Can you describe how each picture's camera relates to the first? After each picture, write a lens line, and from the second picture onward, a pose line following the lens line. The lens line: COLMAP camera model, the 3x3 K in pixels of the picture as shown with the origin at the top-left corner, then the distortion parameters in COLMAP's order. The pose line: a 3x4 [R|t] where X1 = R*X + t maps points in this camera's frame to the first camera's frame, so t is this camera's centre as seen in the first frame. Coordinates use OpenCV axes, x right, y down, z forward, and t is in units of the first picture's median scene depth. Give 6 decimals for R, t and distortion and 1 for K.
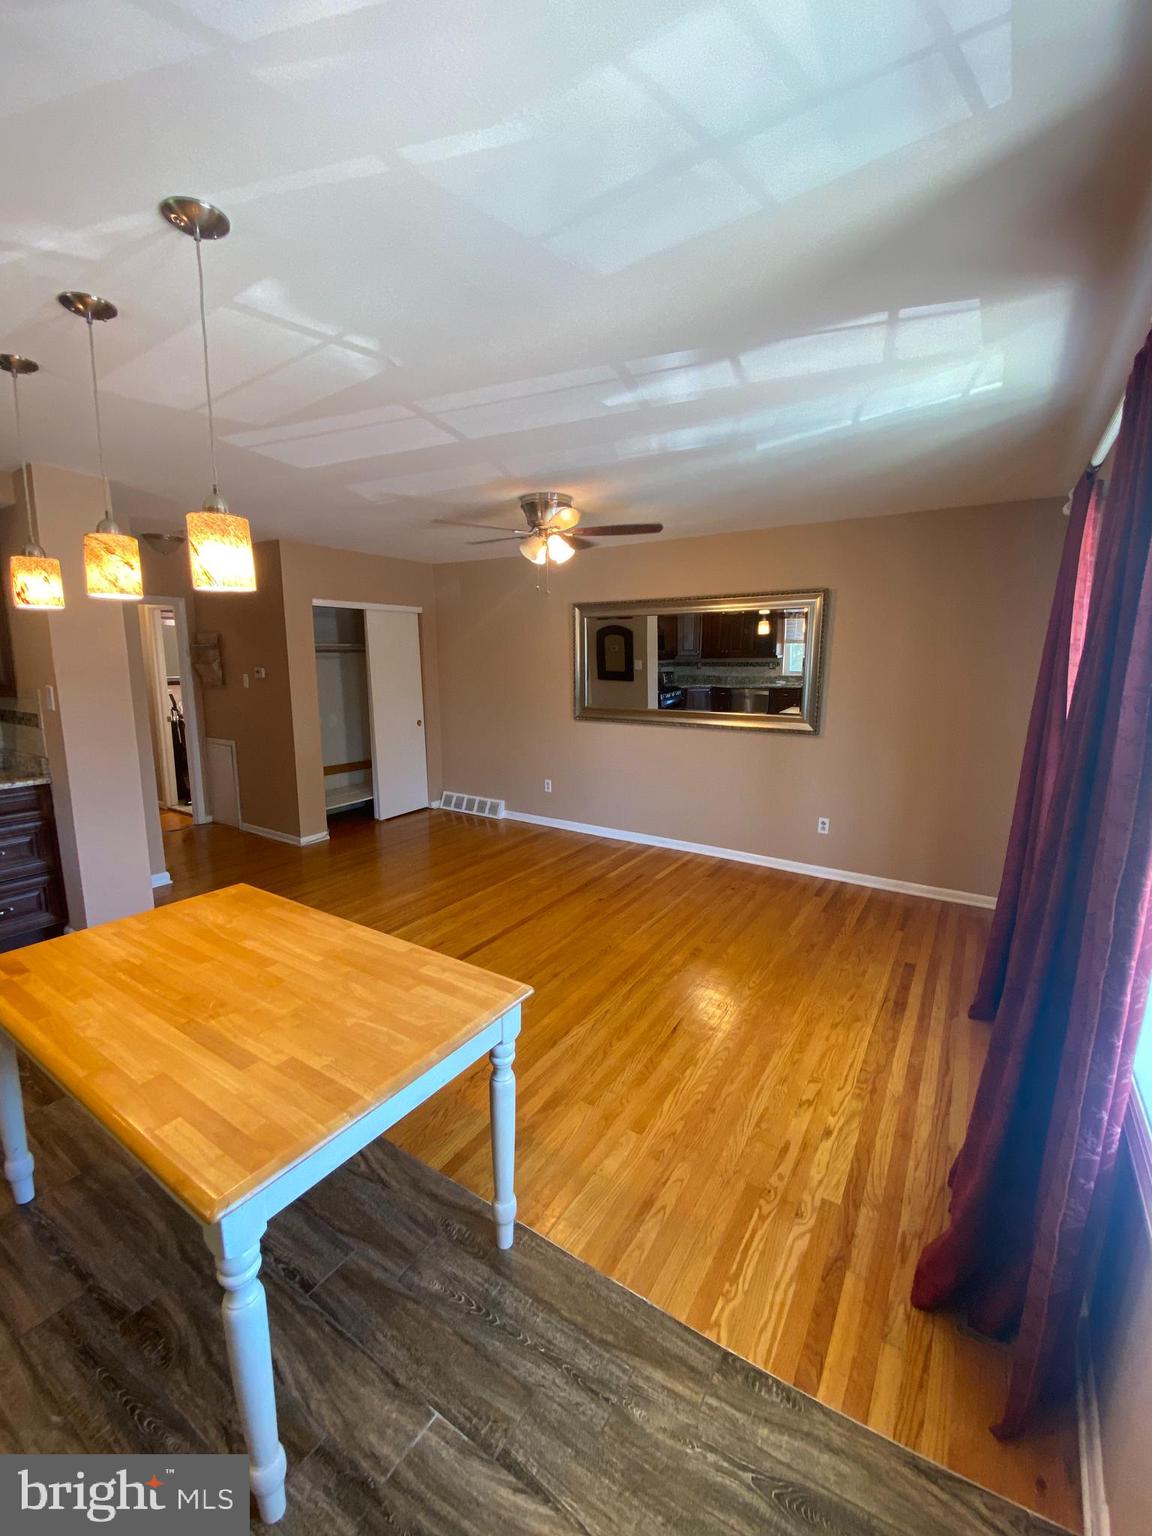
lens RADIAL K [[610.3, 0, 576.6], [0, 610.3, 761.6], [0, 0, 1]] dist [-0.014910, -0.006475]
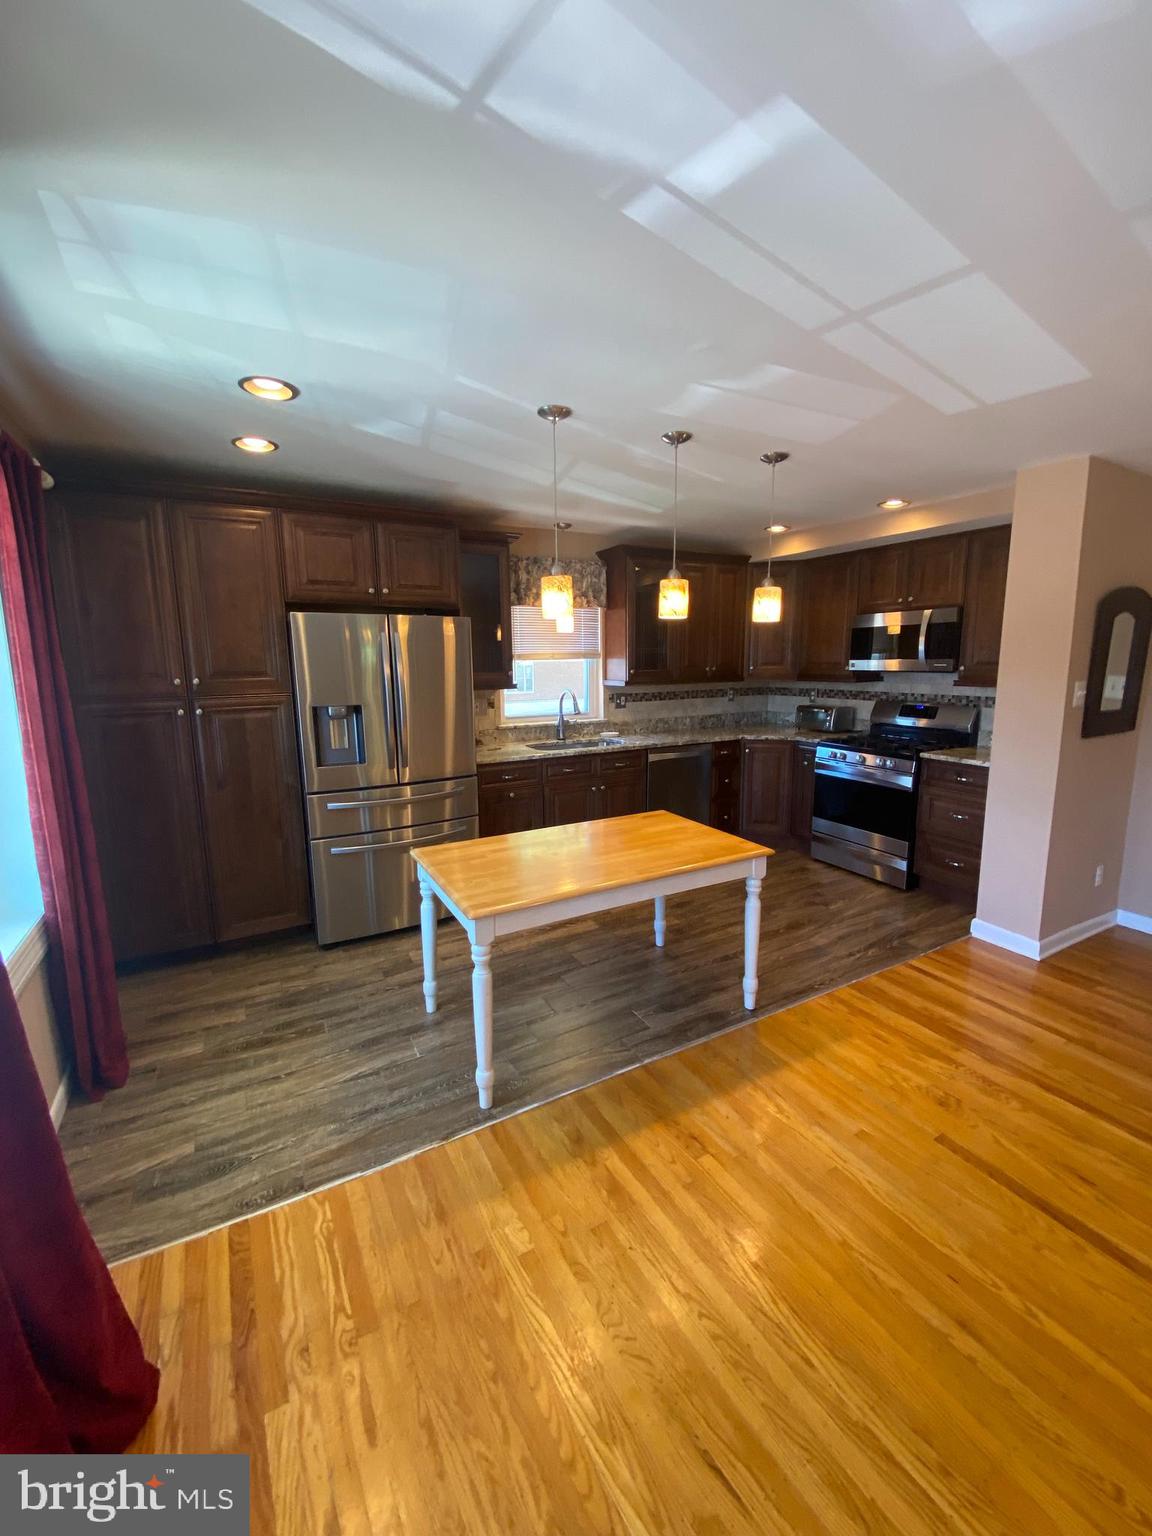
lens RADIAL K [[610.3, 0, 583.4], [0, 610.3, 756.0], [0, 0, 1]] dist [-0.014910, -0.006475]
pose [[-0.448789, 0.154531, -0.880175, 0.788270], [-0.151596, 0.957495, 0.245403, -0.258363], [0.880685, 0.243565, -0.406287, 1.477650]]
